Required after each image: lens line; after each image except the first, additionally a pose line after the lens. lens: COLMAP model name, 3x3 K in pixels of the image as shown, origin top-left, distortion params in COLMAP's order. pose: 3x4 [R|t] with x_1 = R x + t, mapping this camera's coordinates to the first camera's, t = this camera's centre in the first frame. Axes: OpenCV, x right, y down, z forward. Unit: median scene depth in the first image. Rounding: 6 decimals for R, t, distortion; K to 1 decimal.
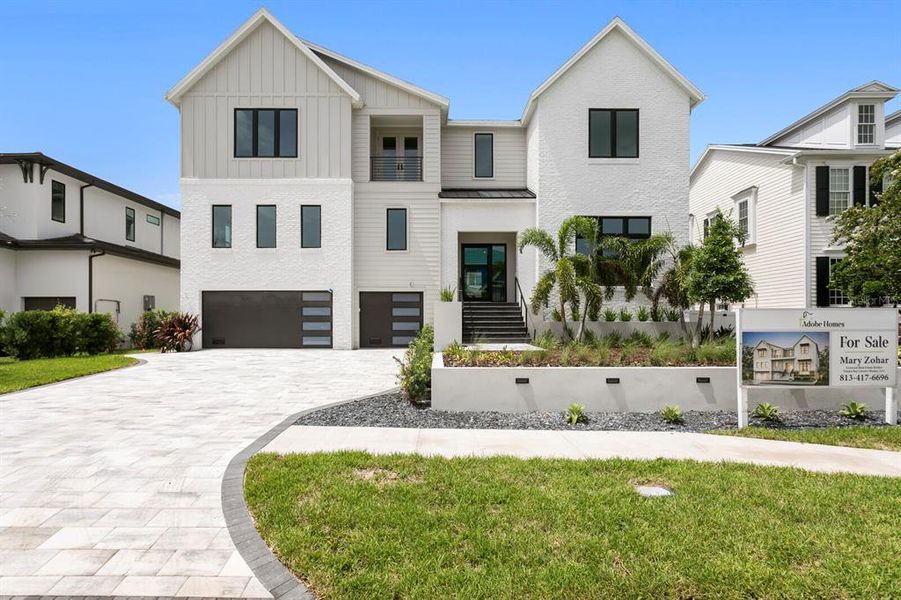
lens RADIAL K [[457.1, 0, 450.5], [0, 457.1, 289.1], [0, 0, 1]] dist [-0.001197, 0.000452]
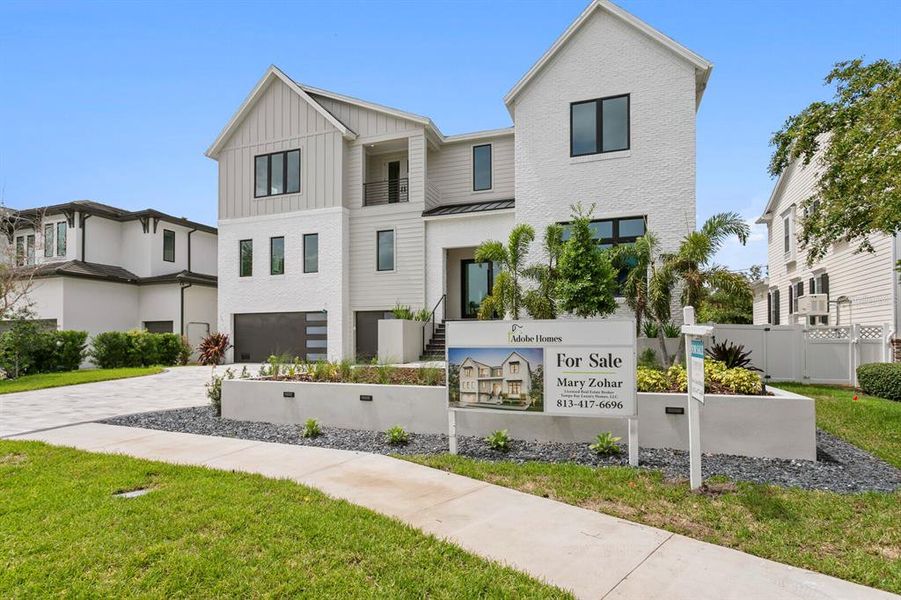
lens RADIAL K [[463.9, 0, 437.3], [0, 463.9, 301.1], [0, 0, 1]] dist [-0.001899, -0.000295]
pose [[0.942247, -0.031432, -0.333440, 0.351701], [0.027149, 0.999478, -0.017499, 0.006414], [0.333816, 0.007436, 0.942609, 0.048490]]
